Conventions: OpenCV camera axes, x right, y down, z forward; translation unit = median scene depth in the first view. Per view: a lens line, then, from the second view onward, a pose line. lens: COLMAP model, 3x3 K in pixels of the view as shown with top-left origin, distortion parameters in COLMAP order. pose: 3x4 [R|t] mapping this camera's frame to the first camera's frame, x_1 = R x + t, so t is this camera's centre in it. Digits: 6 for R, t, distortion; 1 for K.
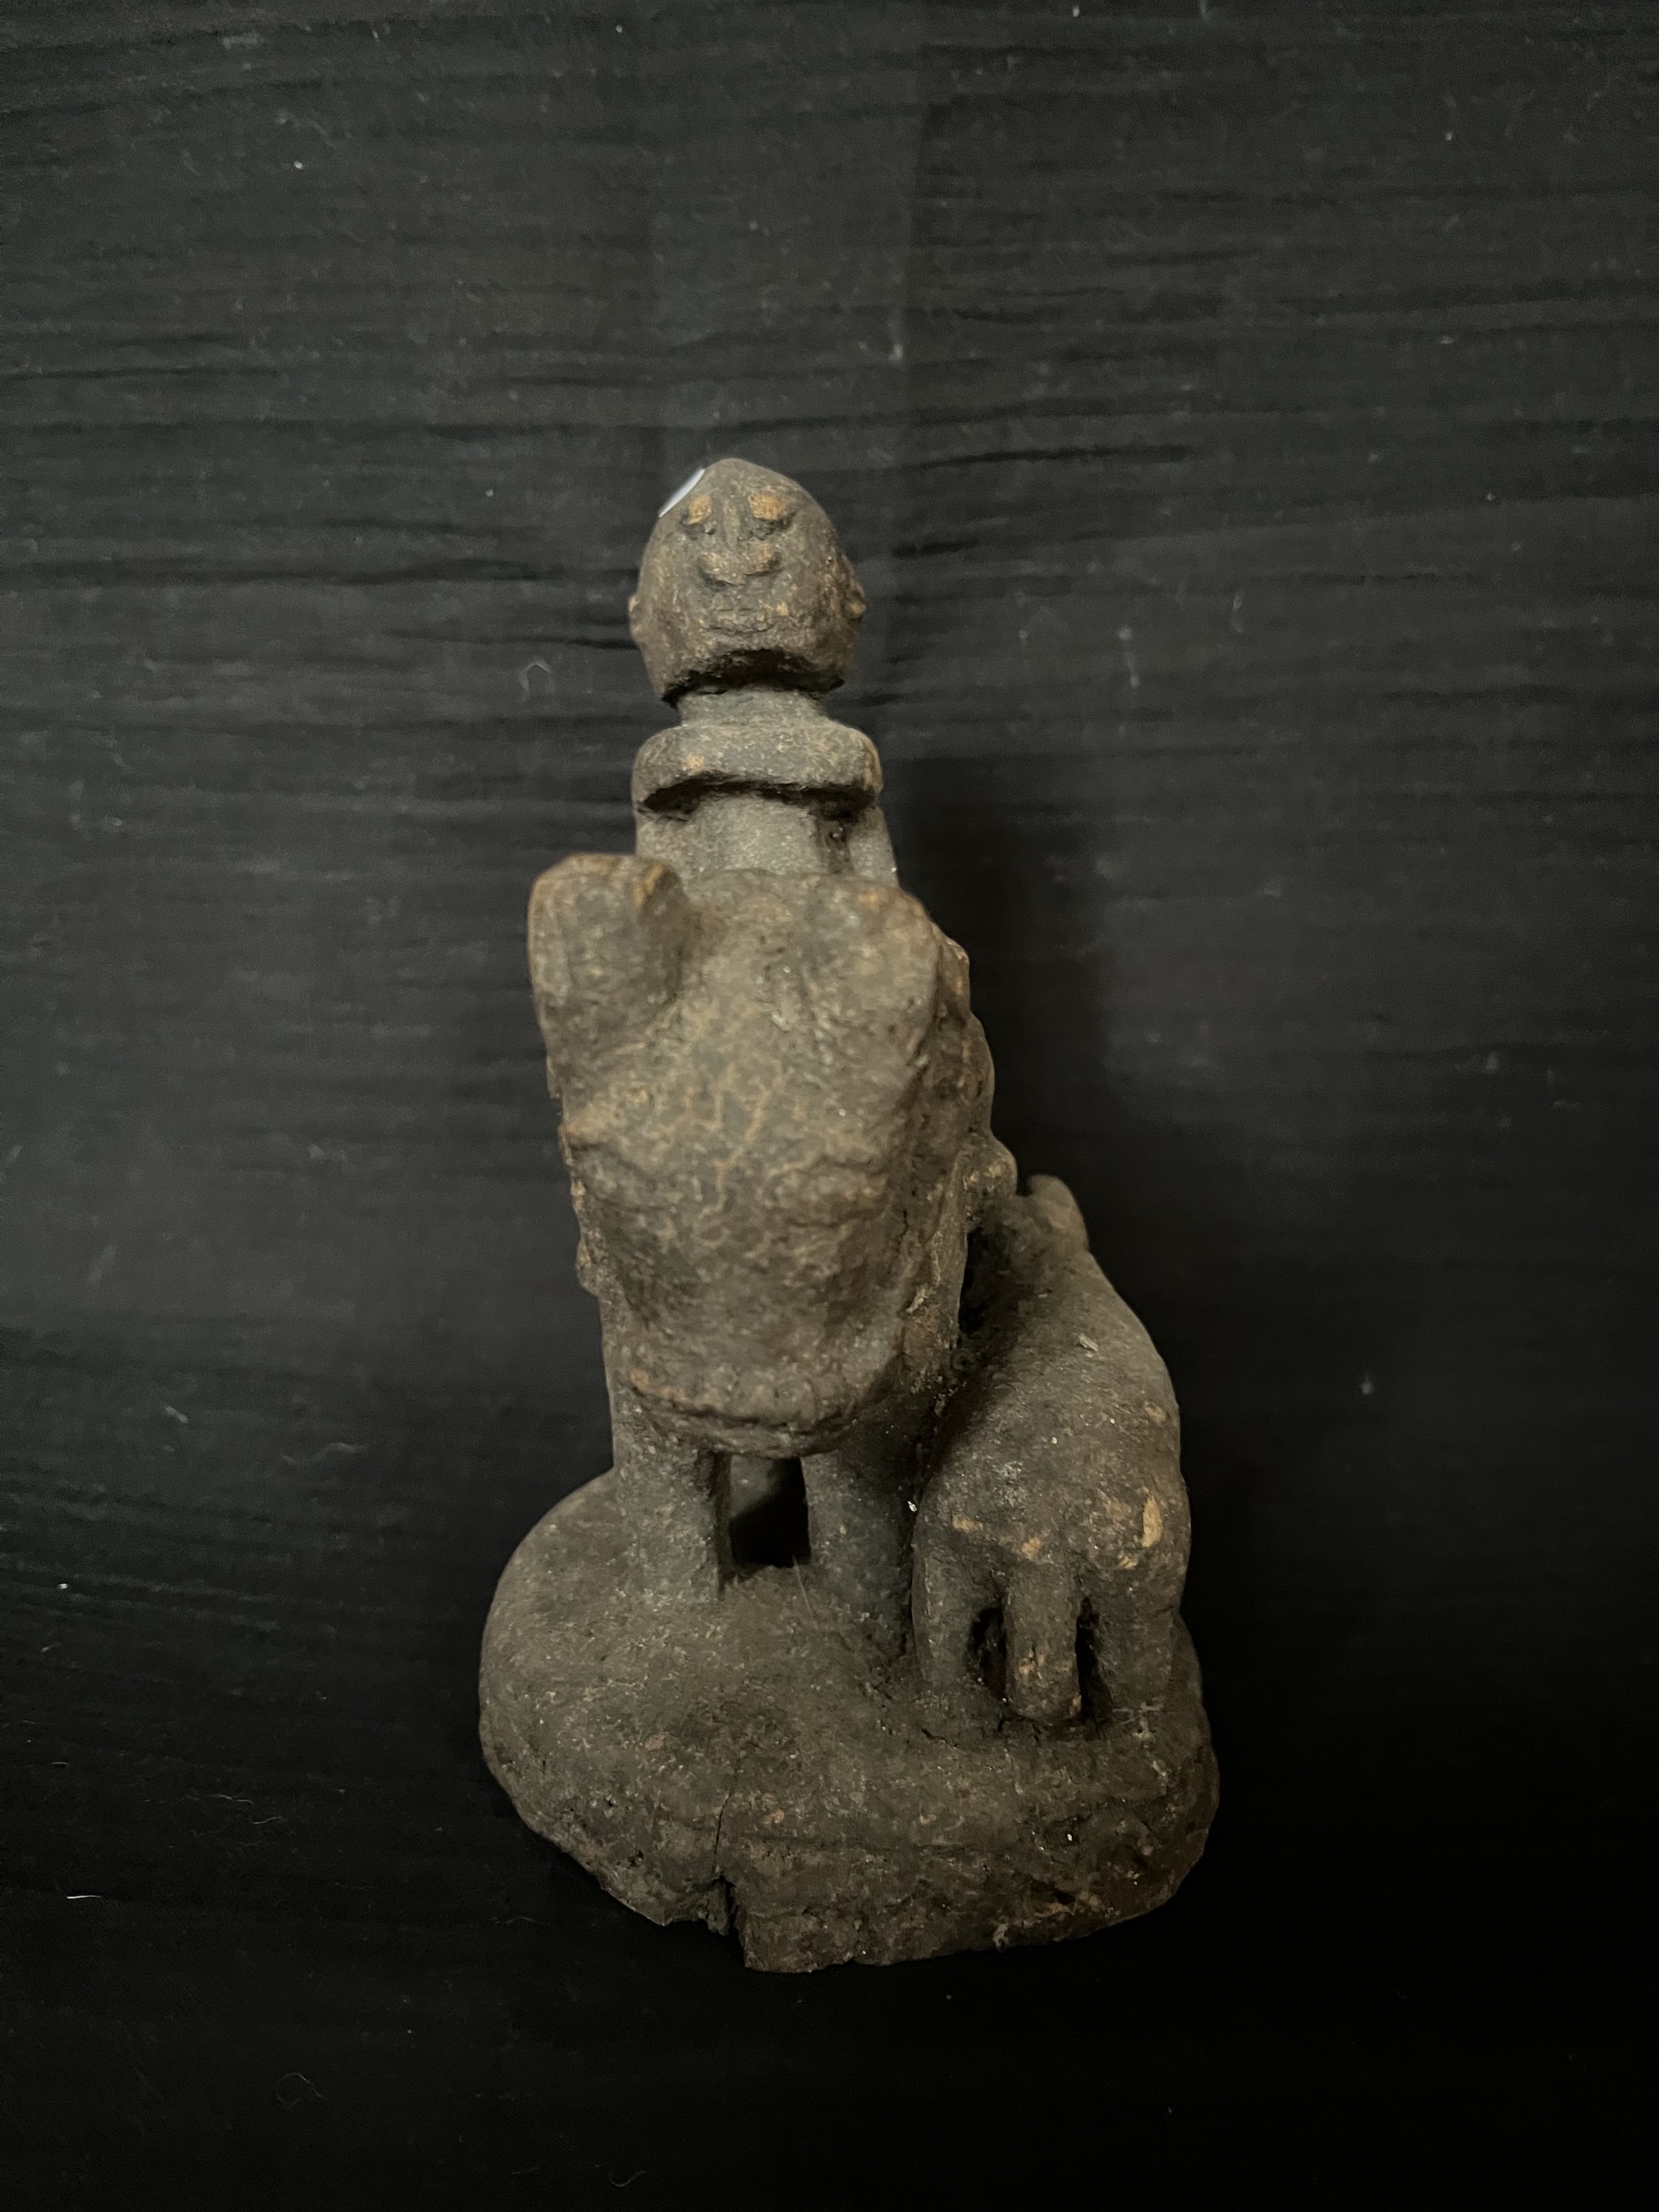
lens RADIAL K [[1875.3, 0, 834.1], [0, 1875.3, 1141.7], [0, 0, 1]] dist [-0.010610, -0.002691]
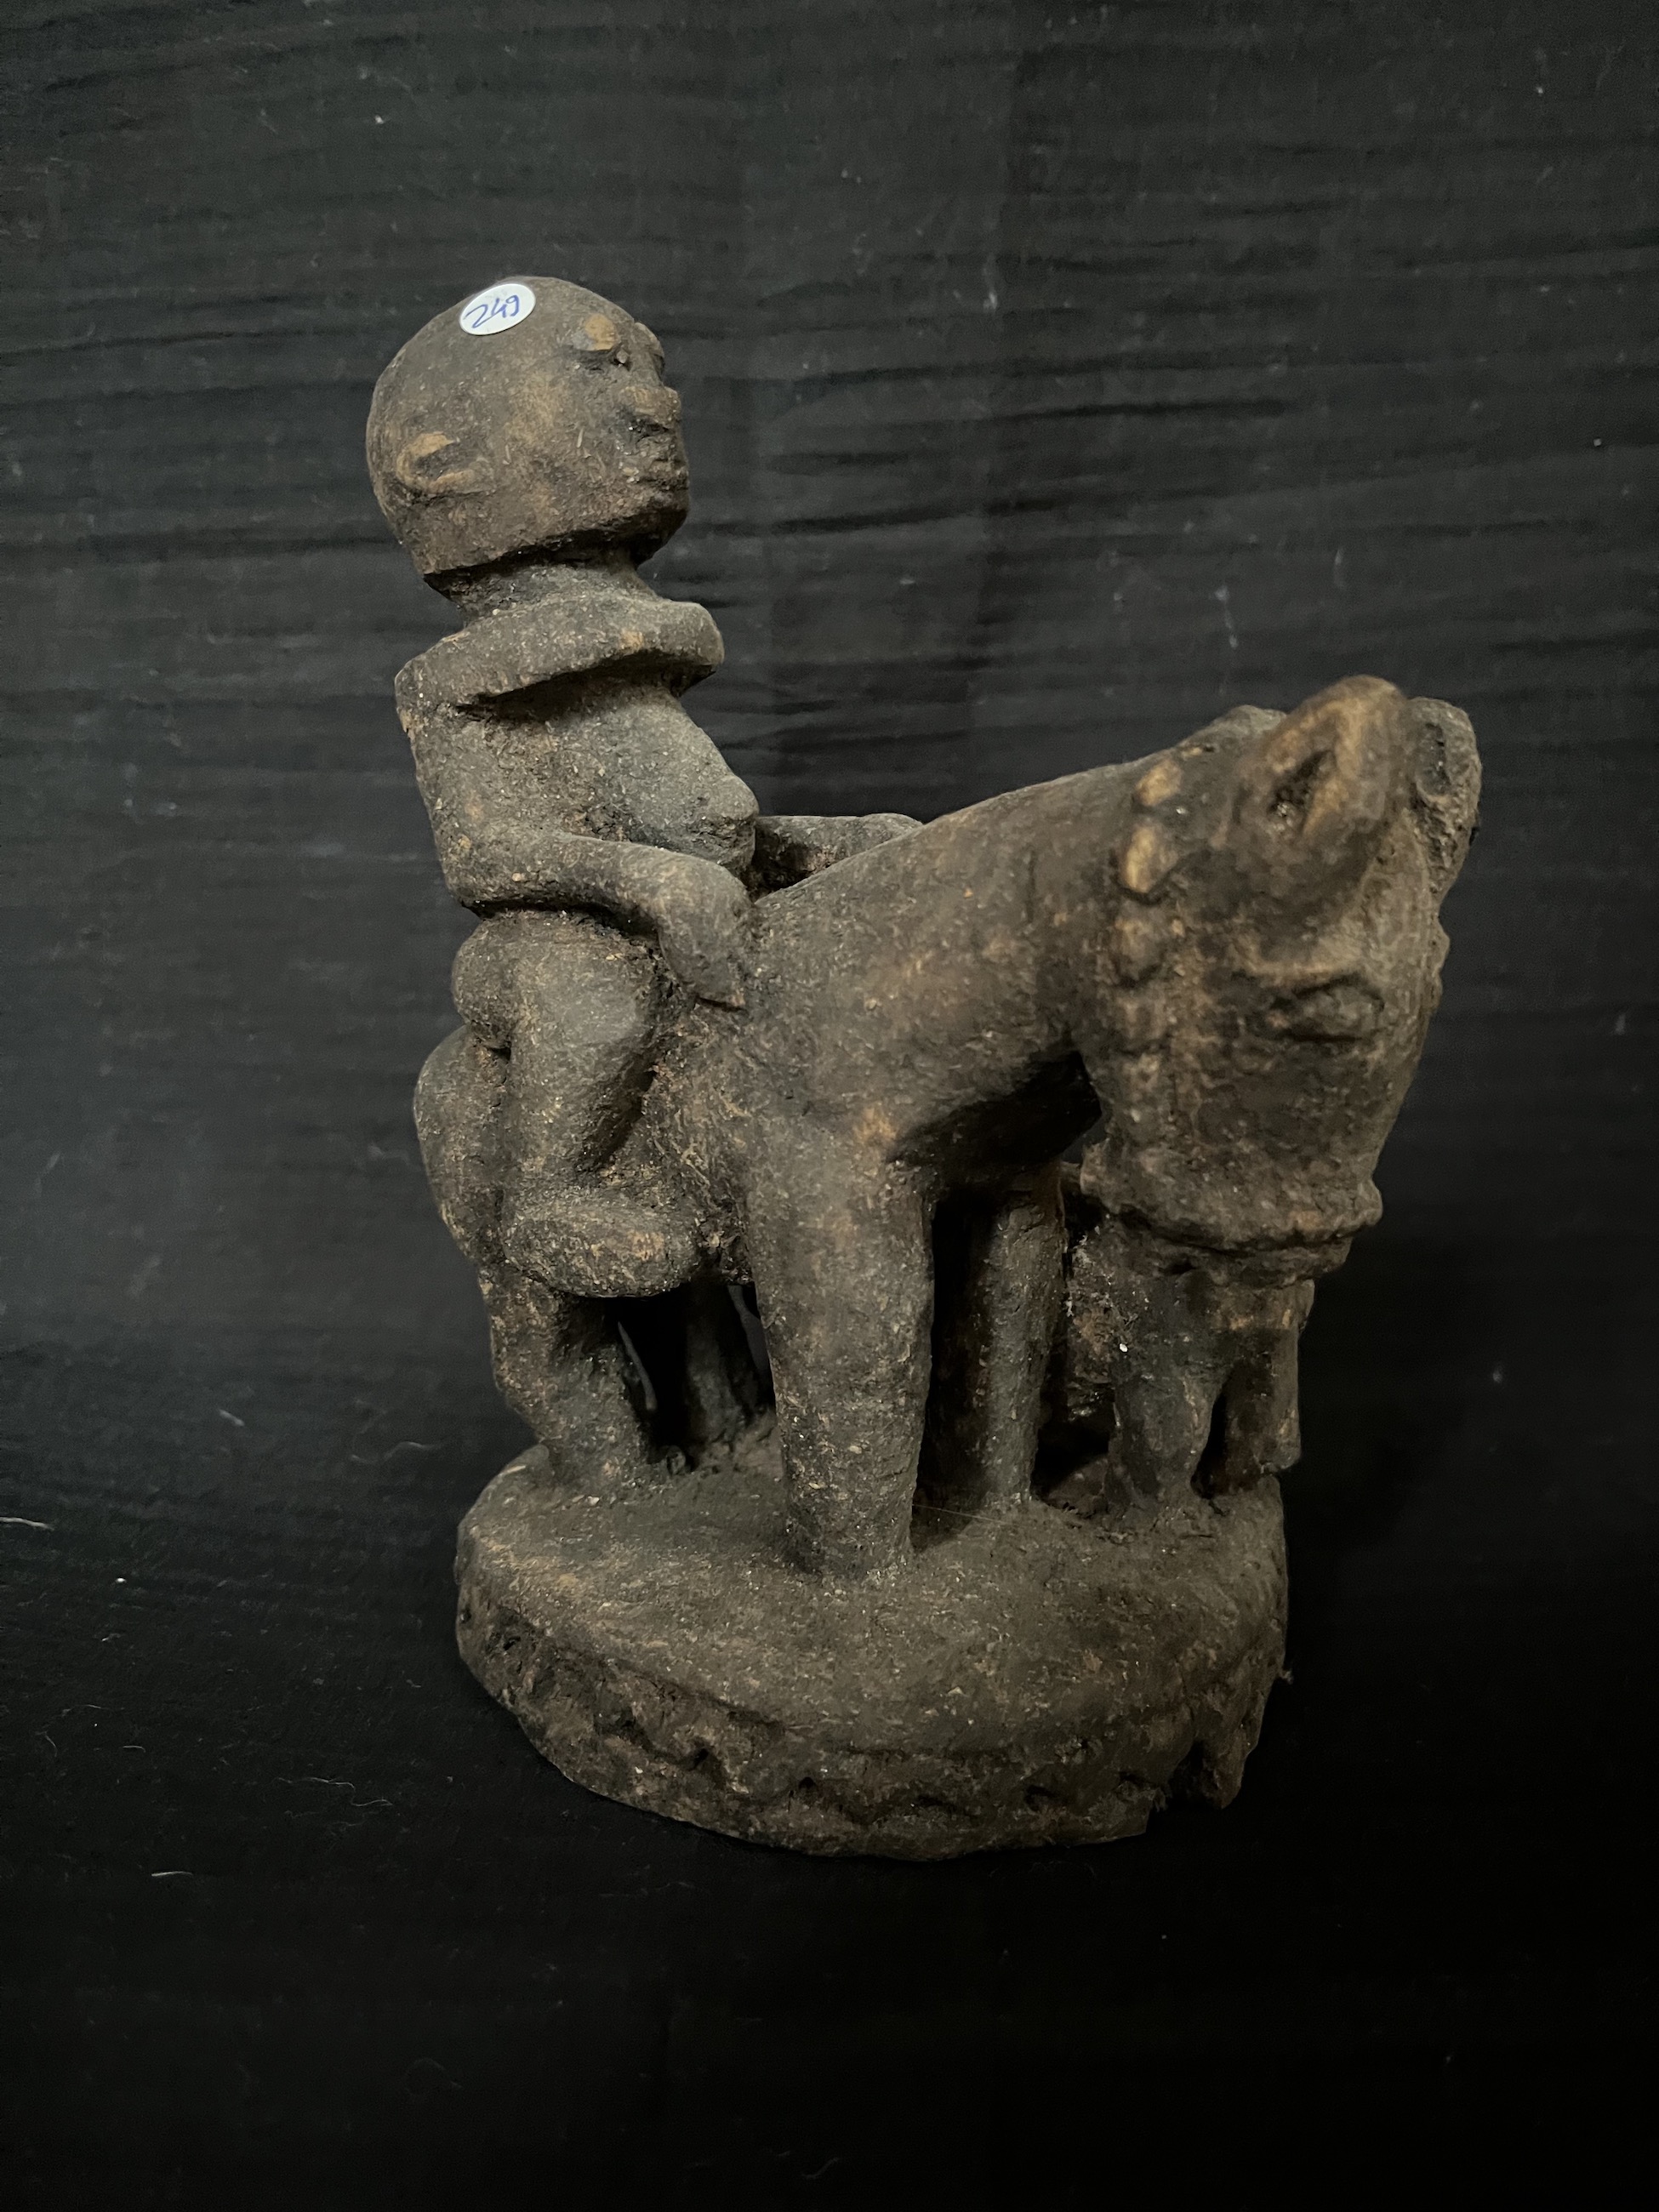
lens RADIAL K [[1875.3, 0, 834.1], [0, 1875.3, 1141.7], [0, 0, 1]] dist [-0.010610, -0.002691]
pose [[0.999791, -0.013983, 0.014946, -0.067675], [0.015221, 0.996161, -0.086202, 0.097109], [-0.013683, 0.086412, 0.996166, 0.062266]]
